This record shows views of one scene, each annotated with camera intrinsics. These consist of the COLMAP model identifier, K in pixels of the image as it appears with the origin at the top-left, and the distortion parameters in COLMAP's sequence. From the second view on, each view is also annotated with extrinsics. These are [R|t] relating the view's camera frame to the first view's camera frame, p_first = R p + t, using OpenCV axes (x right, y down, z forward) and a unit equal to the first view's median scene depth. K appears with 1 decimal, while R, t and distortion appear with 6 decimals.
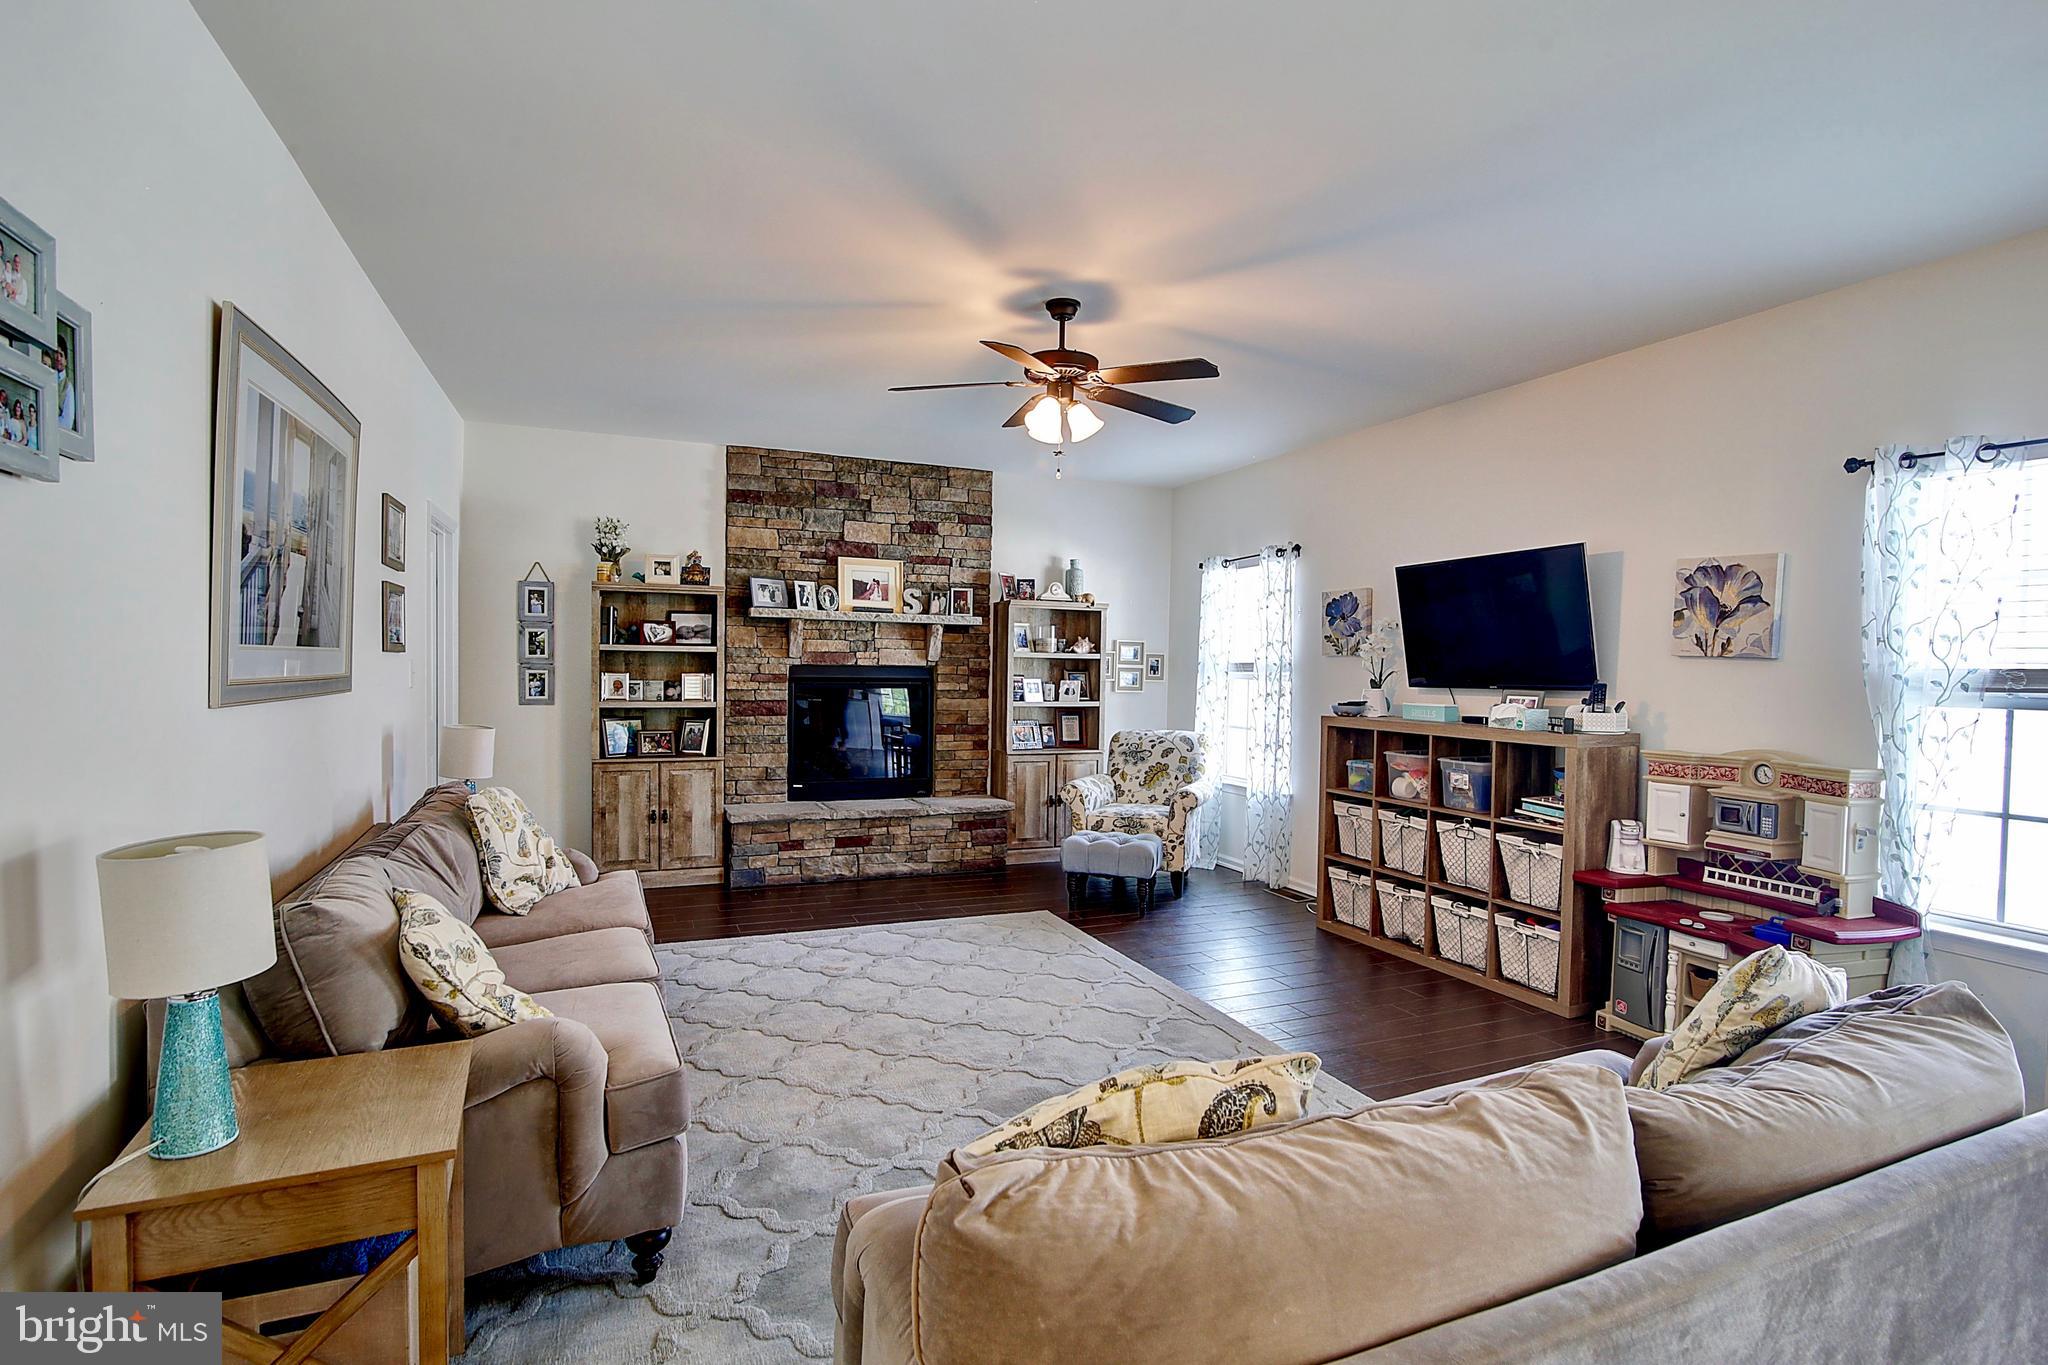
lens RADIAL K [[941.2, 0, 1031.1], [0, 941.2, 682.3], [0, 0, 1]] dist [-0.020231, 0.000584]
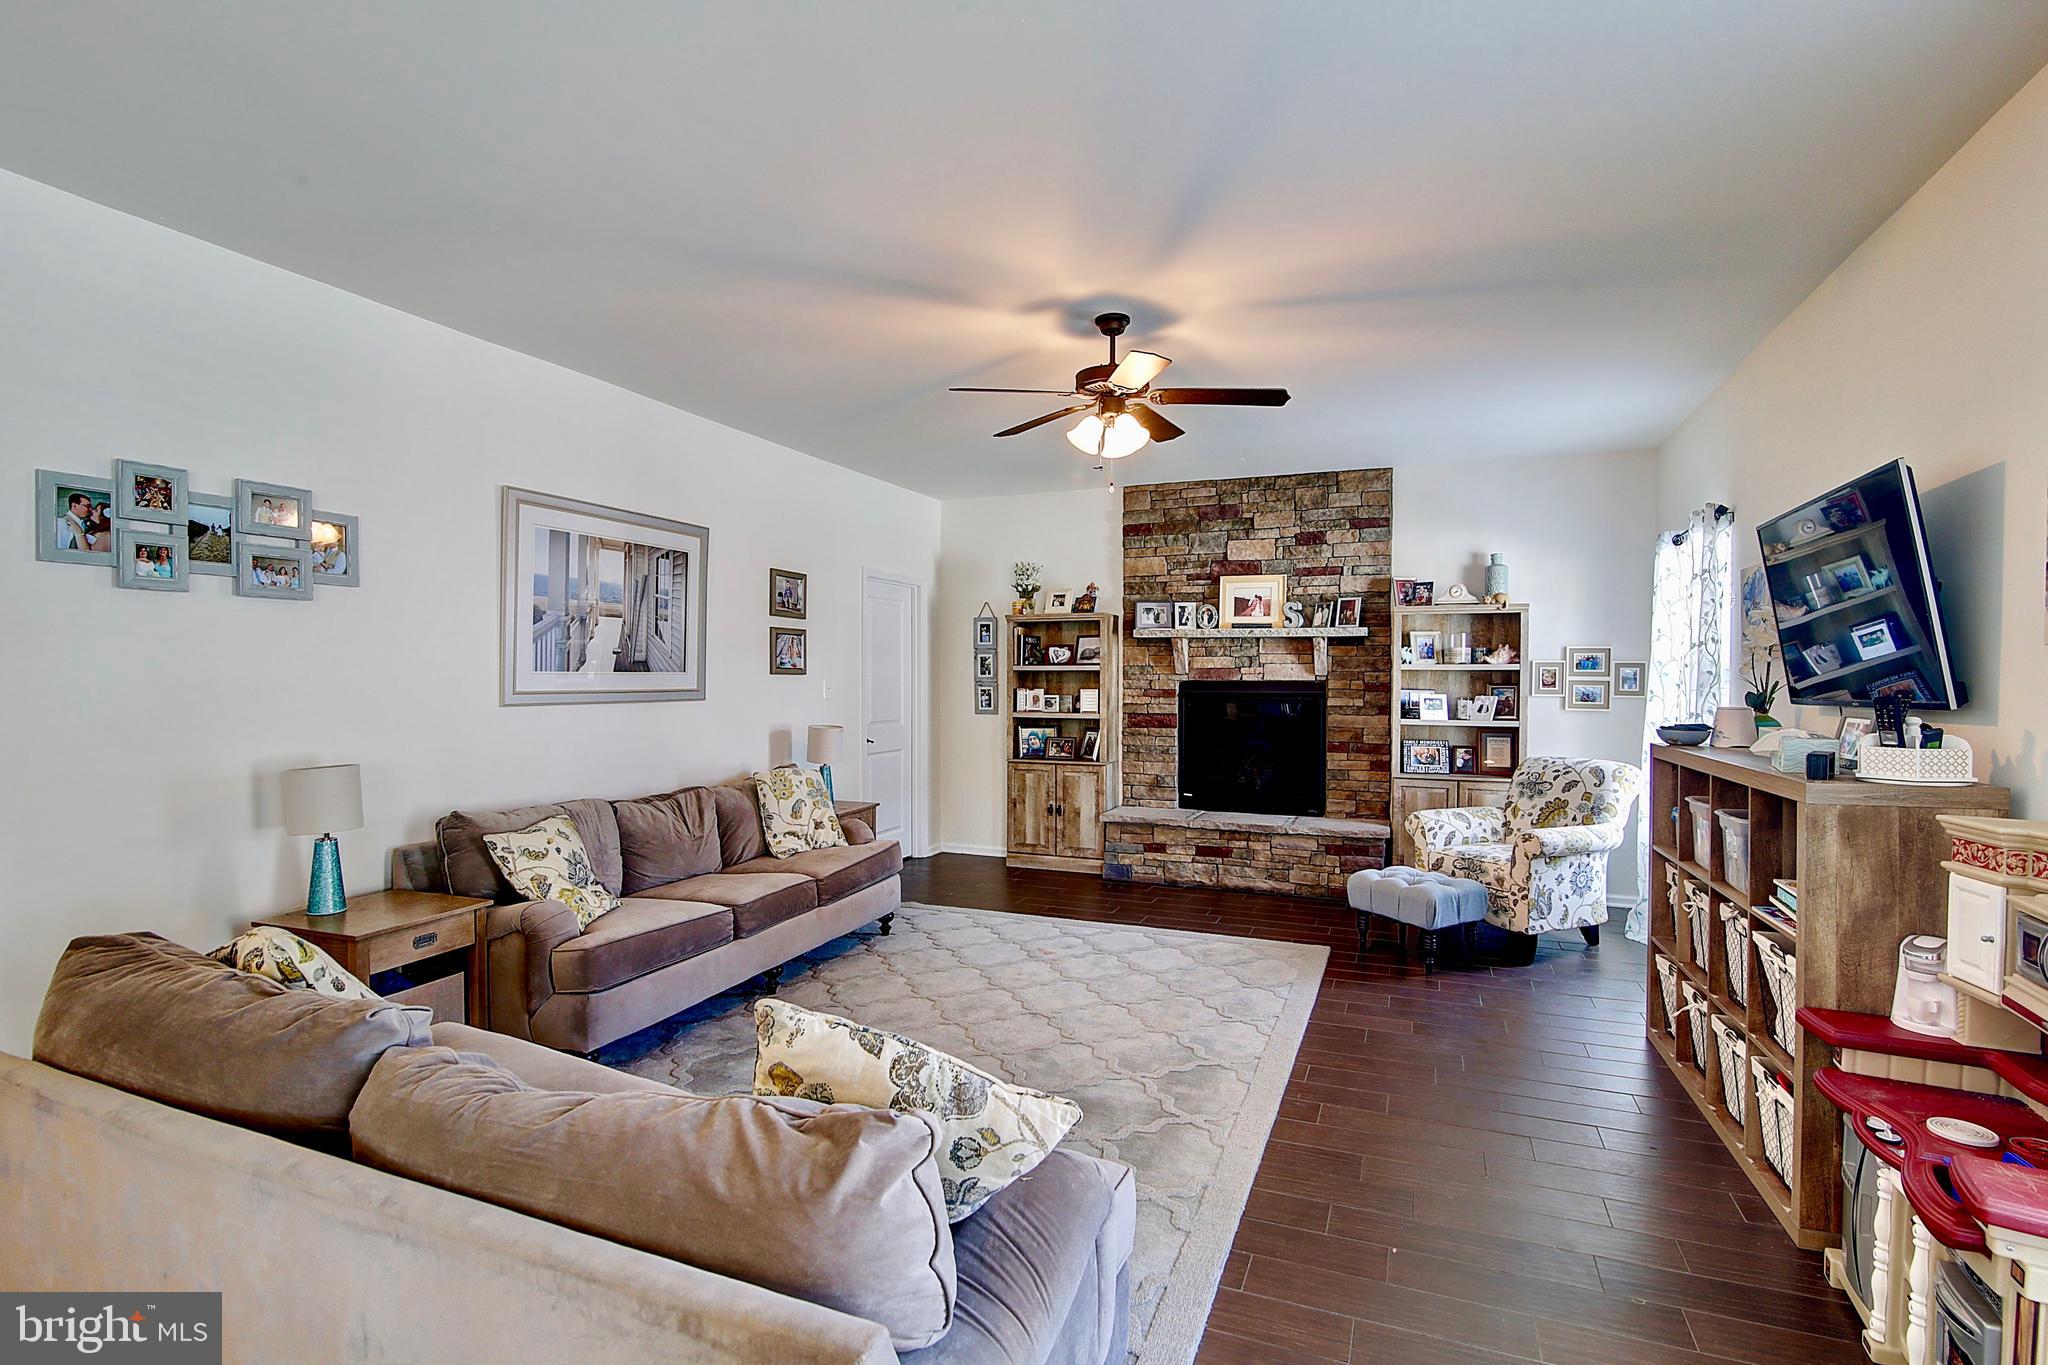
lens RADIAL K [[941.2, 0, 1086.3], [0, 941.2, 684.7], [0, 0, 1]] dist [-0.020231, 0.000584]
pose [[0.726253, -0.007679, -0.687385, 0.417387], [-0.004037, 0.999873, -0.015436, 0.002830], [0.687416, 0.013986, 0.726129, 0.151243]]
